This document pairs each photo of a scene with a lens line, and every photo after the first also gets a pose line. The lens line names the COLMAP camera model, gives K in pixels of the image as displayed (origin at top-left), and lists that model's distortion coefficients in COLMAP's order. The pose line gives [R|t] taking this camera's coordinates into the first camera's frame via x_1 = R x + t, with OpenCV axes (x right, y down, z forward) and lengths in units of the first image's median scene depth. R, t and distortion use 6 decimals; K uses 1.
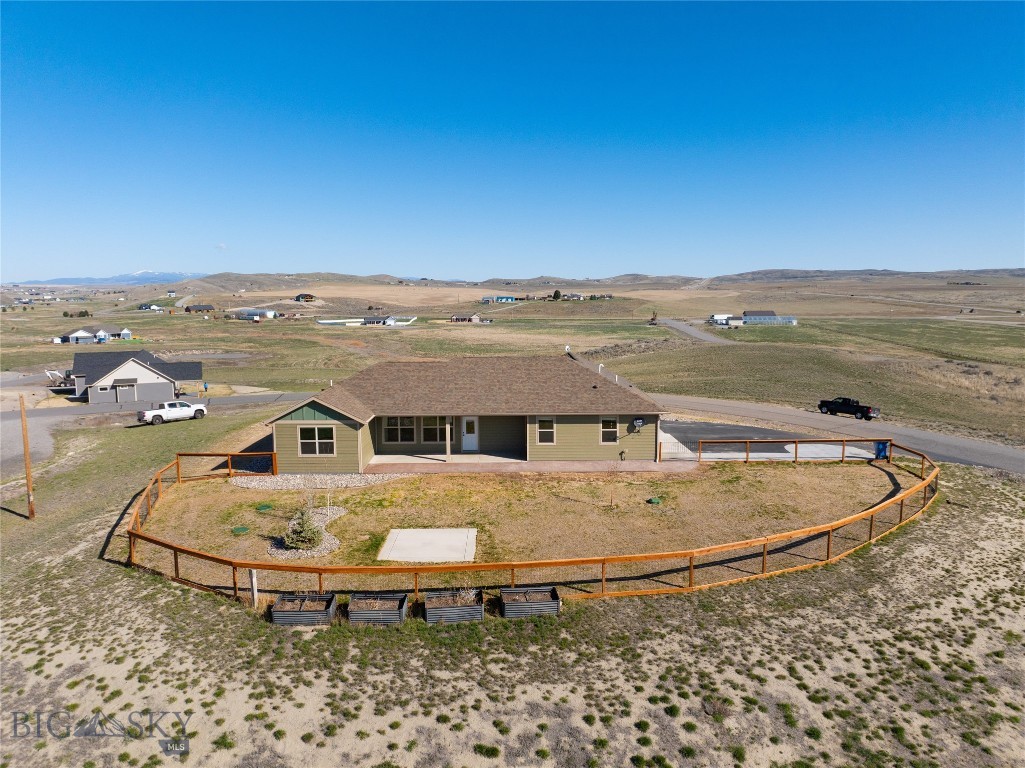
lens RADIAL K [[720.4, 0, 515.3], [0, 720.4, 368.6], [0, 0, 1]] dist [-0.043420, 0.008273]
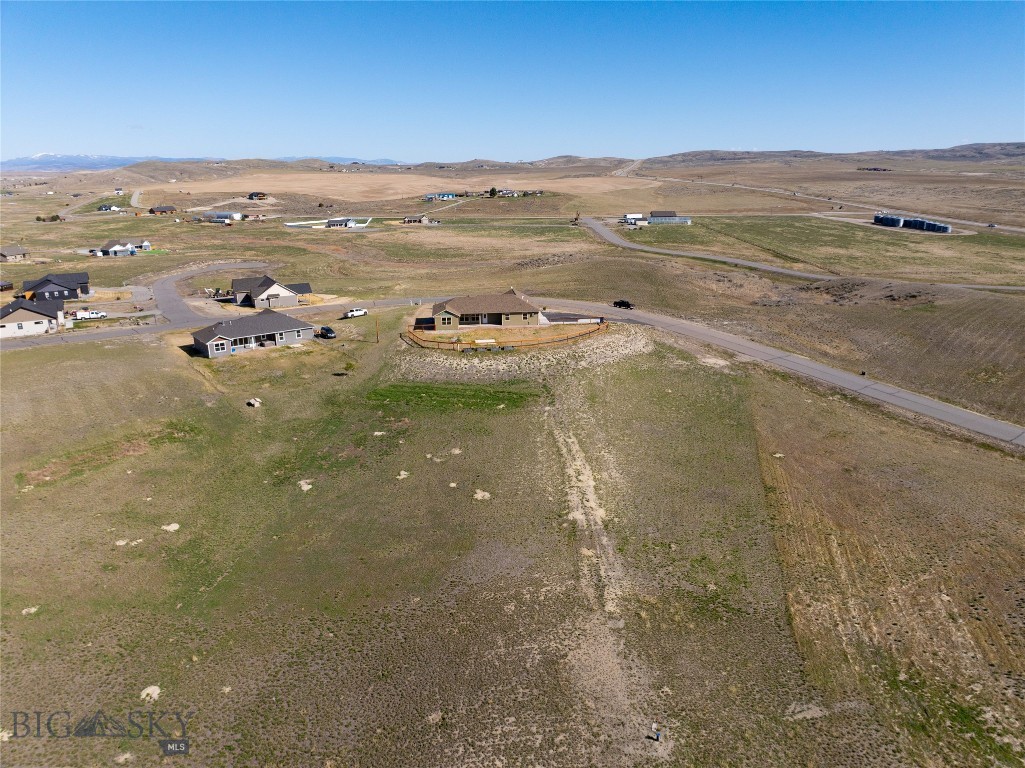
lens RADIAL K [[720.4, 0, 515.3], [0, 720.4, 368.6], [0, 0, 1]] dist [-0.043420, 0.008273]
pose [[0.995806, -0.030333, 0.086319, -0.234898], [0.016033, 0.986699, 0.161768, -0.239218], [-0.090078, -0.159706, 0.983046, -2.569510]]
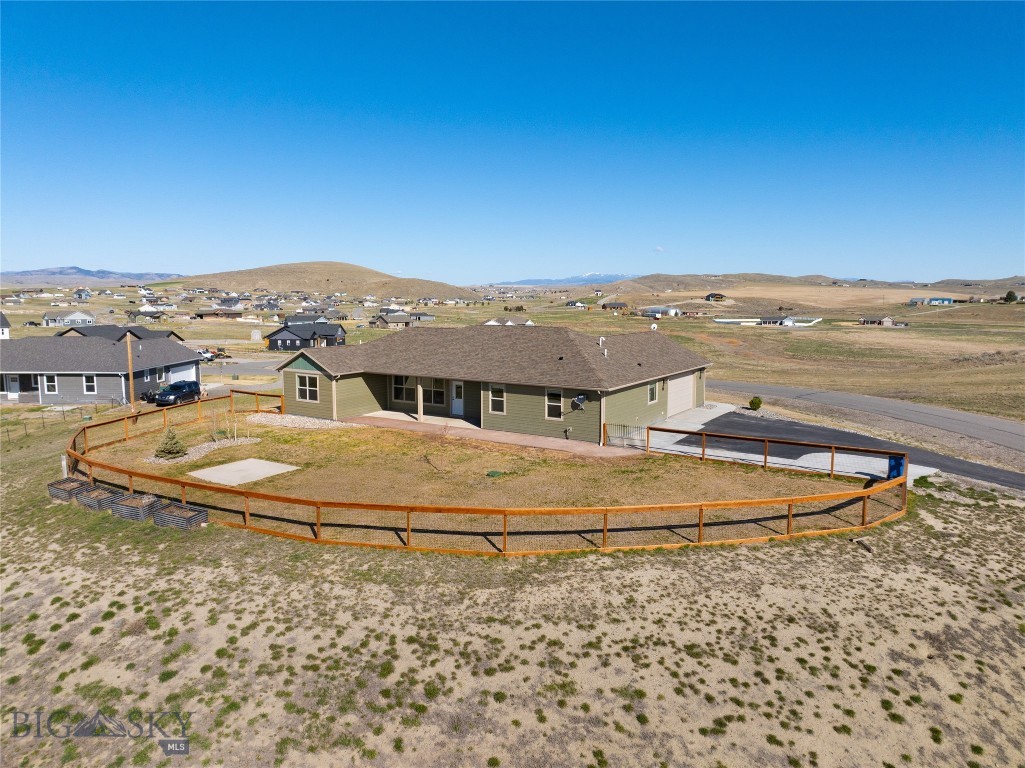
lens RADIAL K [[721.6, 0, 514.6], [0, 721.6, 360.4], [0, 0, 1]] dist [-0.039891, -0.007461]
pose [[0.835113, 0.054414, -0.547381, 0.587864], [-0.061581, 0.998088, 0.005266, 0.028302], [0.546621, 0.029310, 0.836867, 0.203706]]
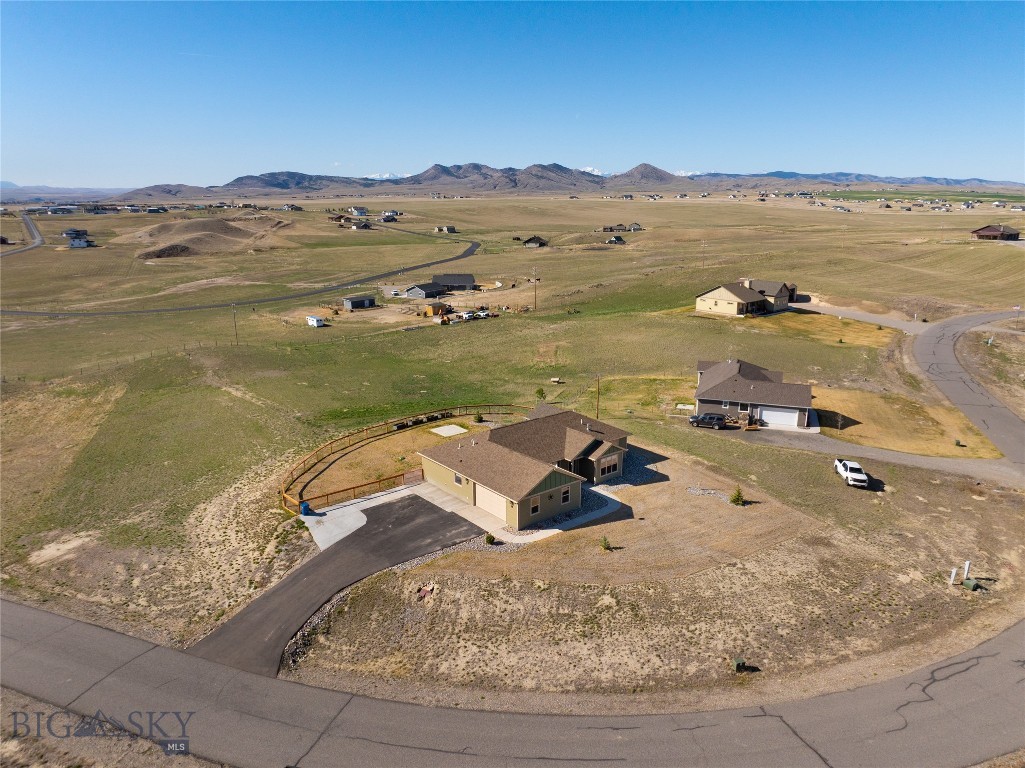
lens RADIAL K [[730.9, 0, 512.5], [0, 730.9, 384.0], [0, 0, 1]] dist [-0.038009, -0.003145]
pose [[-0.779016, 0.164335, -0.605085, 1.108035], [-0.059514, 0.941305, 0.332270, -0.730411], [0.624173, 0.294855, -0.723511, 2.423460]]
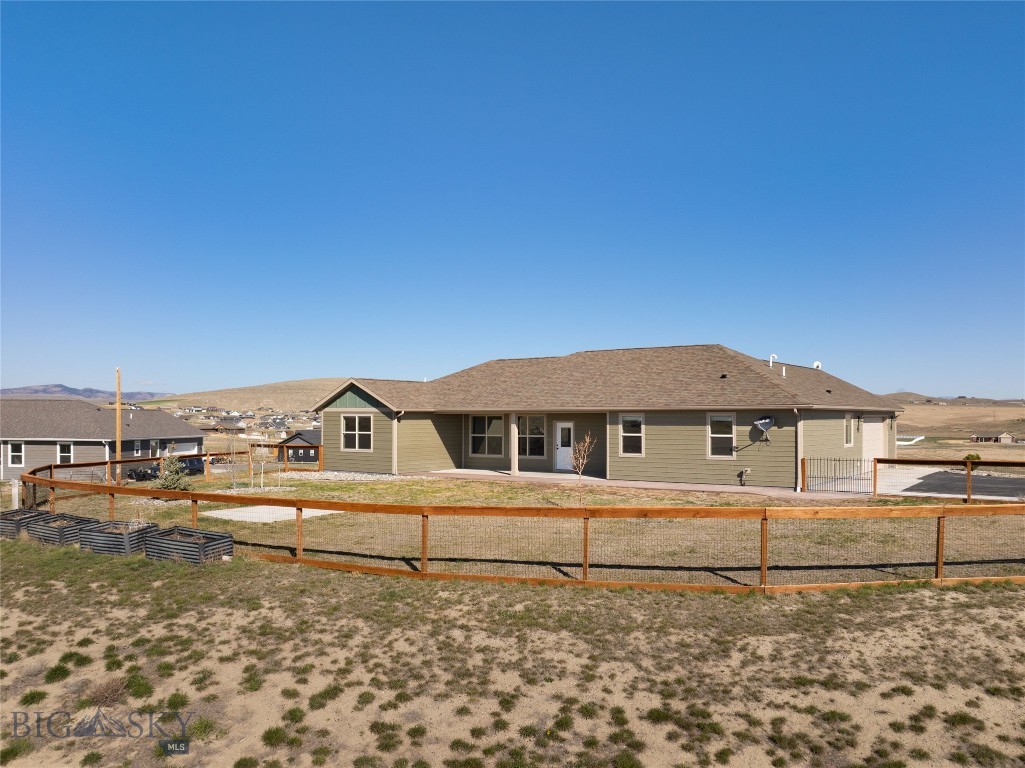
lens RADIAL K [[834.2, 0, 517.9], [0, 834.2, 386.5], [0, 0, 1]] dist [-0.055421, 0.010201]
pose [[0.811102, -0.016379, -0.584676, 0.413146], [-0.066975, 0.990432, -0.120657, 0.142465], [0.581058, 0.137024, 0.802245, 0.305789]]
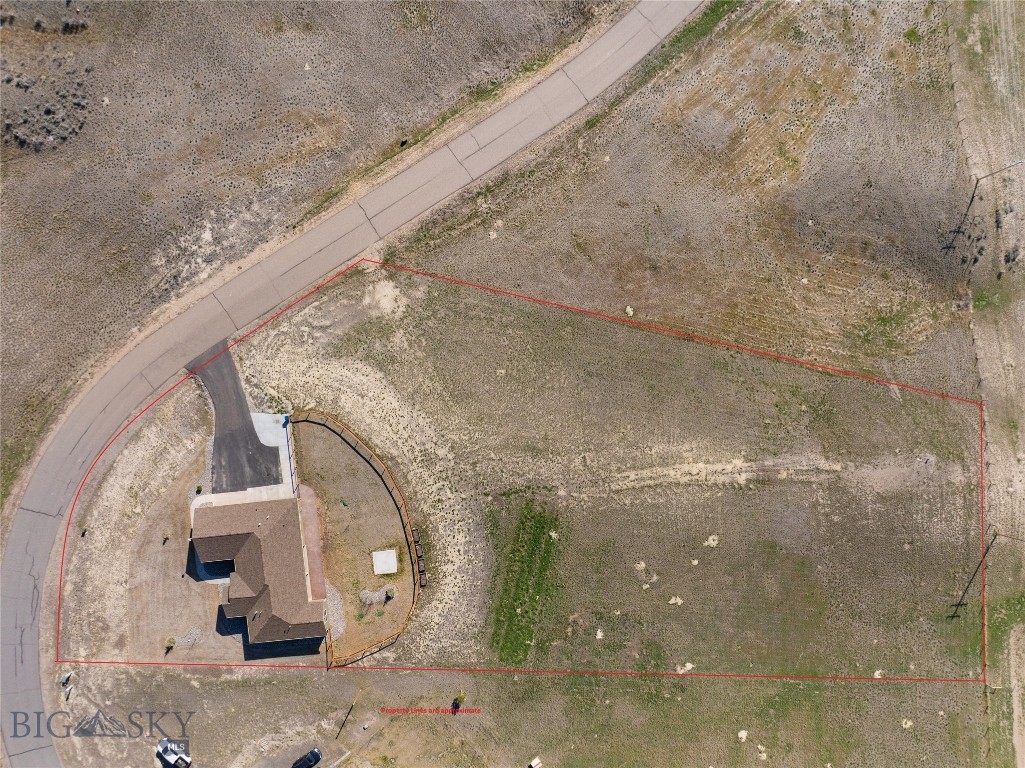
lens RADIAL K [[730.9, 0, 512.5], [0, 730.9, 384.0], [0, 0, 1]] dist [-0.038009, -0.003145]
pose [[-0.100116, -0.994844, 0.016181, 0.519402], [0.097309, 0.006395, 0.995234, -2.649841], [-0.990206, 0.101214, 0.096167, -0.144274]]
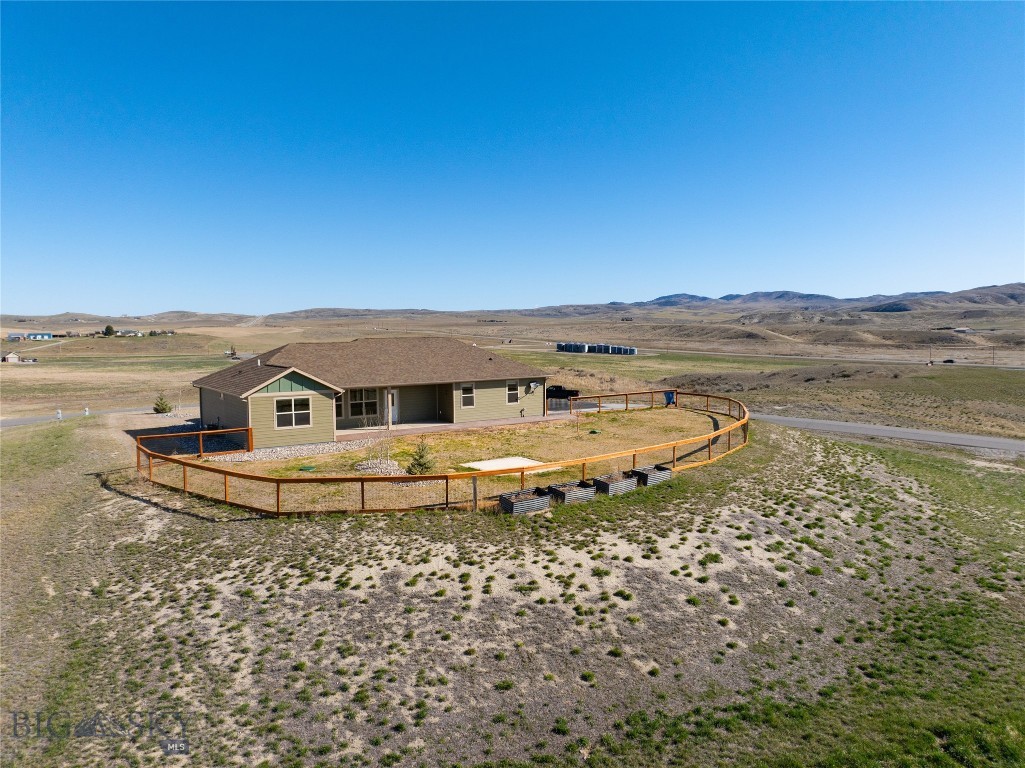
lens RADIAL K [[720.4, 0, 515.3], [0, 720.4, 368.6], [0, 0, 1]] dist [-0.043420, 0.008273]
pose [[0.822486, -0.031316, 0.567922, -0.549797], [0.061477, 0.997528, -0.034027, 0.087132], [-0.565453, 0.062901, 0.822378, 0.003870]]
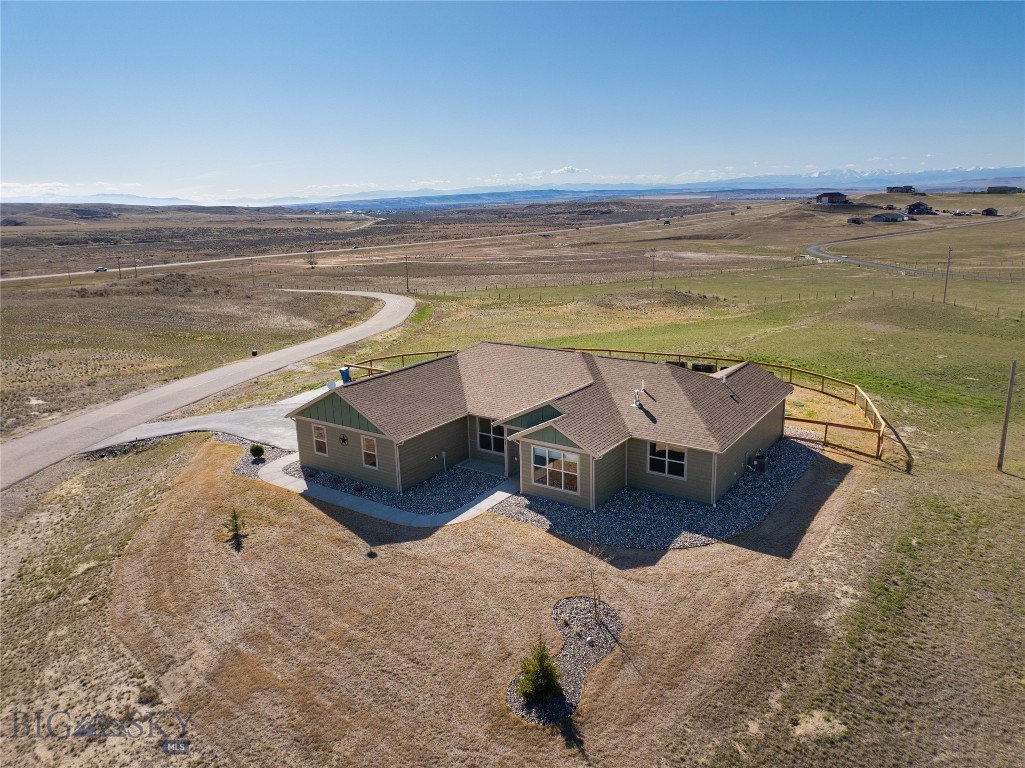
lens RADIAL K [[720.4, 0, 515.3], [0, 720.4, 368.6], [0, 0, 1]] dist [-0.043420, 0.008273]
pose [[-0.814612, -0.100038, 0.571314, -0.583051], [0.095919, 0.948215, 0.302801, -0.303119], [-0.572020, 0.301466, -0.762832, 1.923040]]
